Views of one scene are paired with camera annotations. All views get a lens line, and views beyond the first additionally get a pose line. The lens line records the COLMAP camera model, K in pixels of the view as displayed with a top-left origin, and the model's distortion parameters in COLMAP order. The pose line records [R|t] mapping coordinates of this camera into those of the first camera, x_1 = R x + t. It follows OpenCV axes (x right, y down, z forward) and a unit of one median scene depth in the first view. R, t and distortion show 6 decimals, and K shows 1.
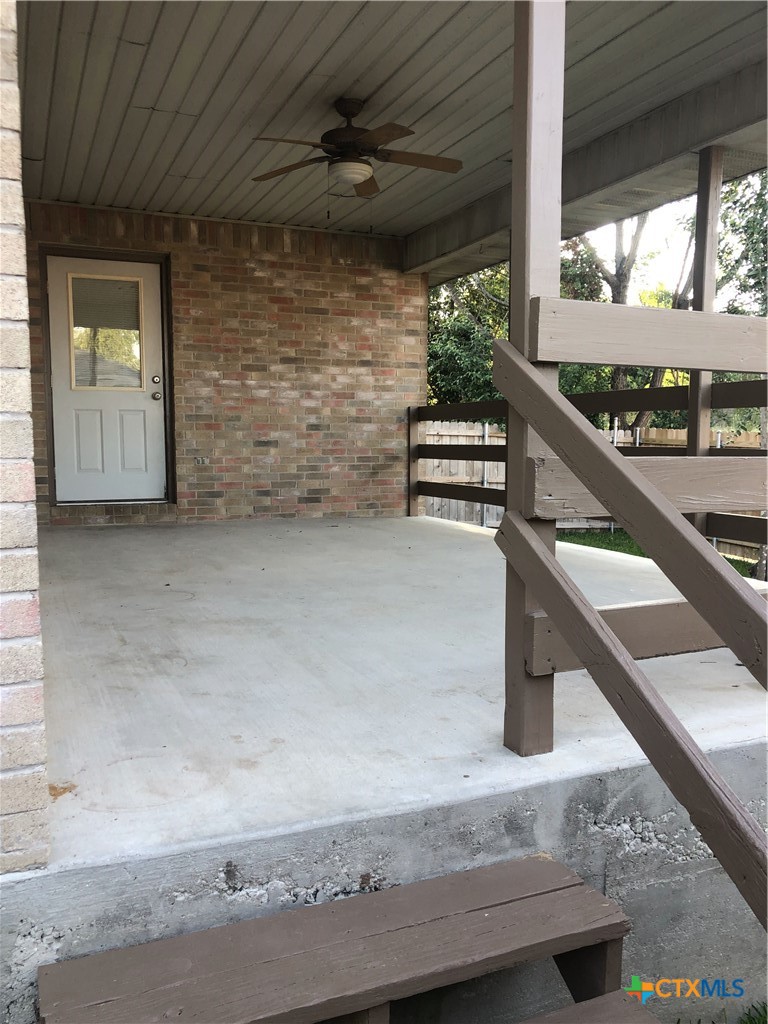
lens RADIAL K [[846.4, 0, 378.7], [0, 846.4, 532.5], [0, 0, 1]] dist [0.002585, 0.010367]
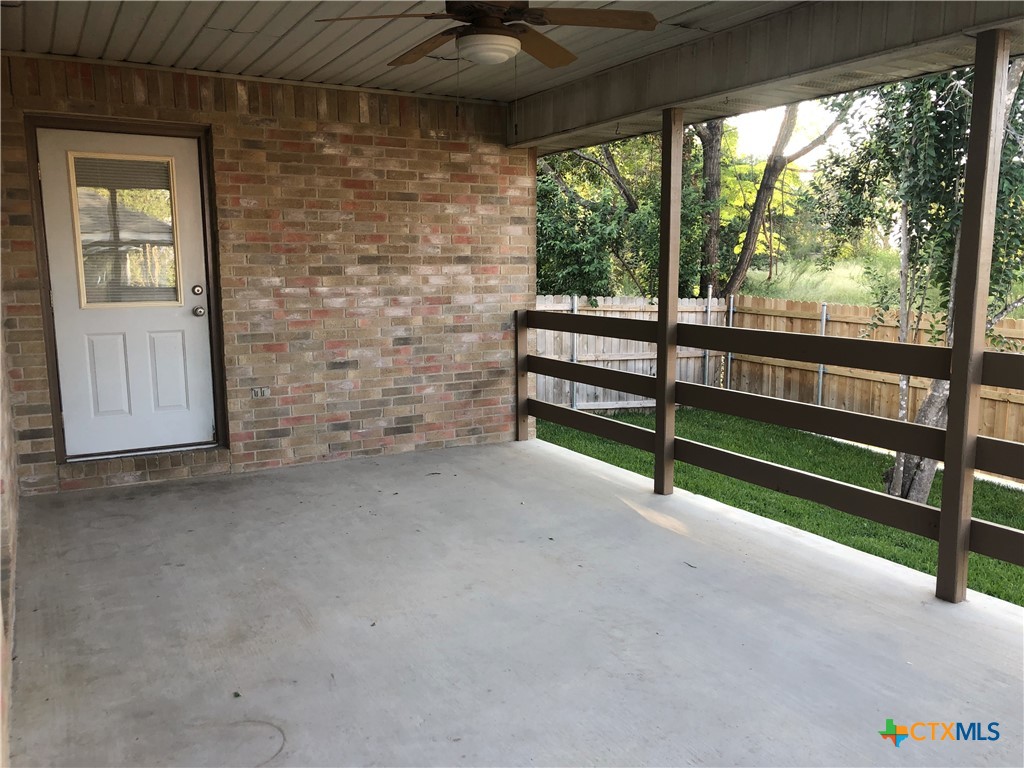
lens RADIAL K [[846.4, 0, 530.3], [0, 846.4, 391.4], [0, 0, 1]] dist [0.002585, 0.010367]
pose [[0.992373, -0.022626, 0.121174, -0.056136], [0.018169, 0.999122, 0.037760, -0.108533], [-0.121922, -0.035270, 0.991913, 0.191722]]
